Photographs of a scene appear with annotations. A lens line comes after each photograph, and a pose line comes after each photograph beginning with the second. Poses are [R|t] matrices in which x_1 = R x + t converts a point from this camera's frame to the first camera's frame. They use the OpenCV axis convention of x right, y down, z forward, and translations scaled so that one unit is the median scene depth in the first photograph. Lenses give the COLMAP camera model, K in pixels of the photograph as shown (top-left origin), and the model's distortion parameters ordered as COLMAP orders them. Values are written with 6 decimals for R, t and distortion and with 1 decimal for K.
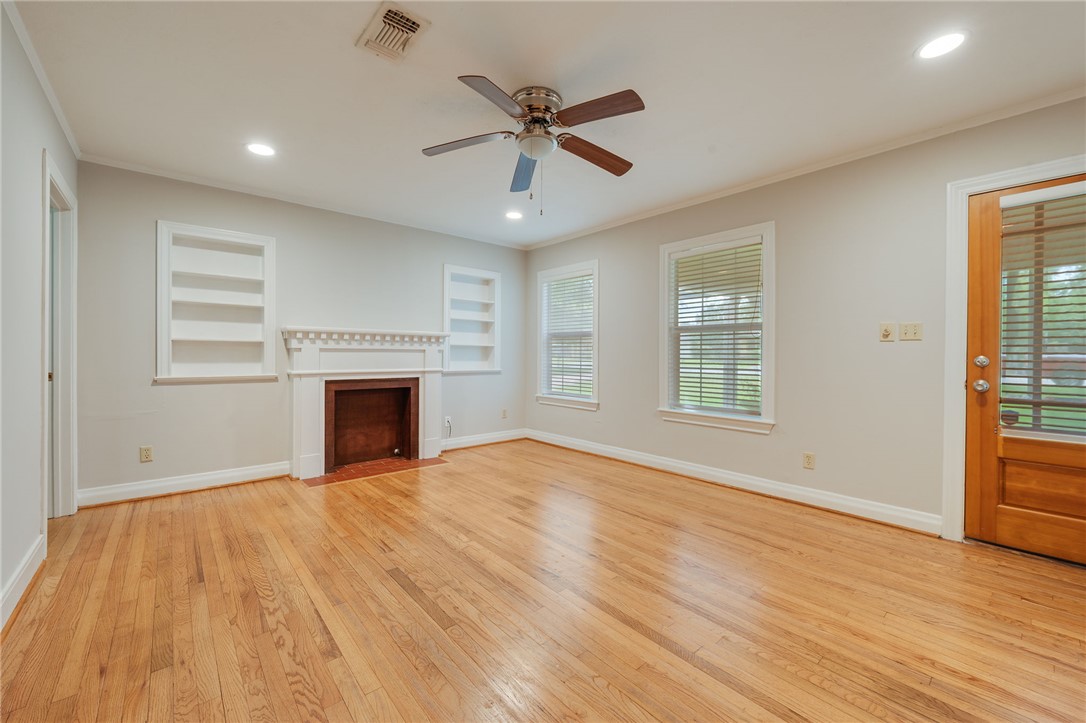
lens RADIAL K [[430.6, 0, 543.6], [0, 430.6, 359.2], [0, 0, 1]] dist [-0.000837, -0.000083]
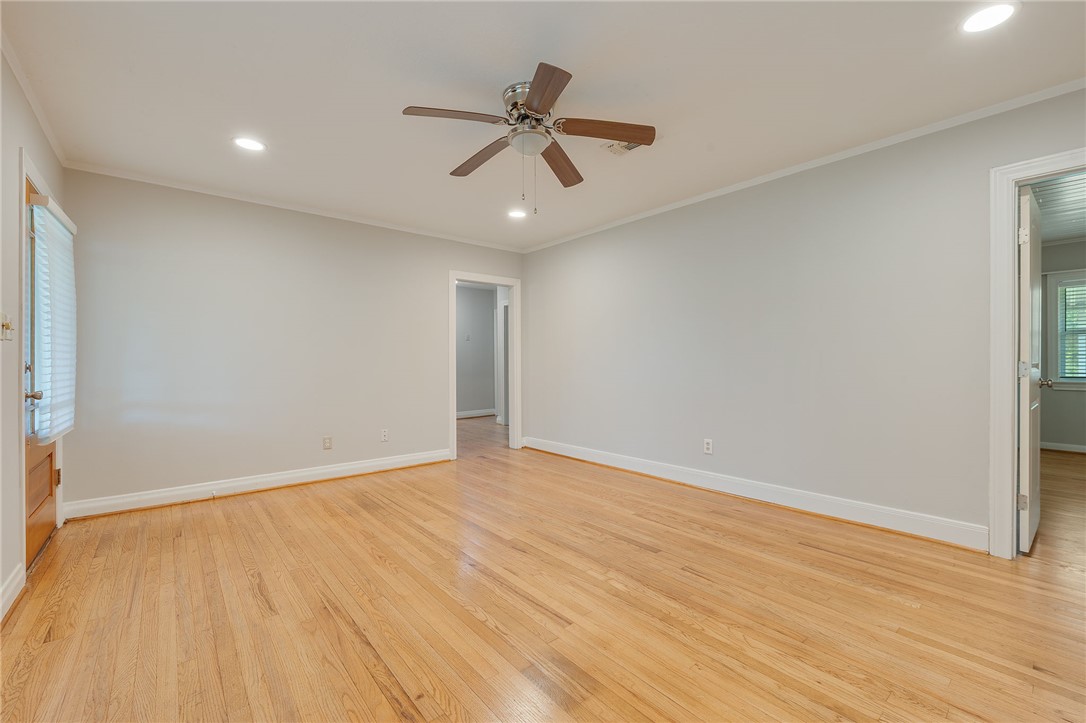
lens RADIAL K [[430.6, 0, 543.6], [0, 430.6, 359.2], [0, 0, 1]] dist [-0.000837, -0.000083]
pose [[-0.999954, -0.000927, 0.009587, -0.062906], [-0.000824, 0.999943, 0.010683, -0.025904], [-0.009596, 0.010674, -0.999897, 2.131184]]
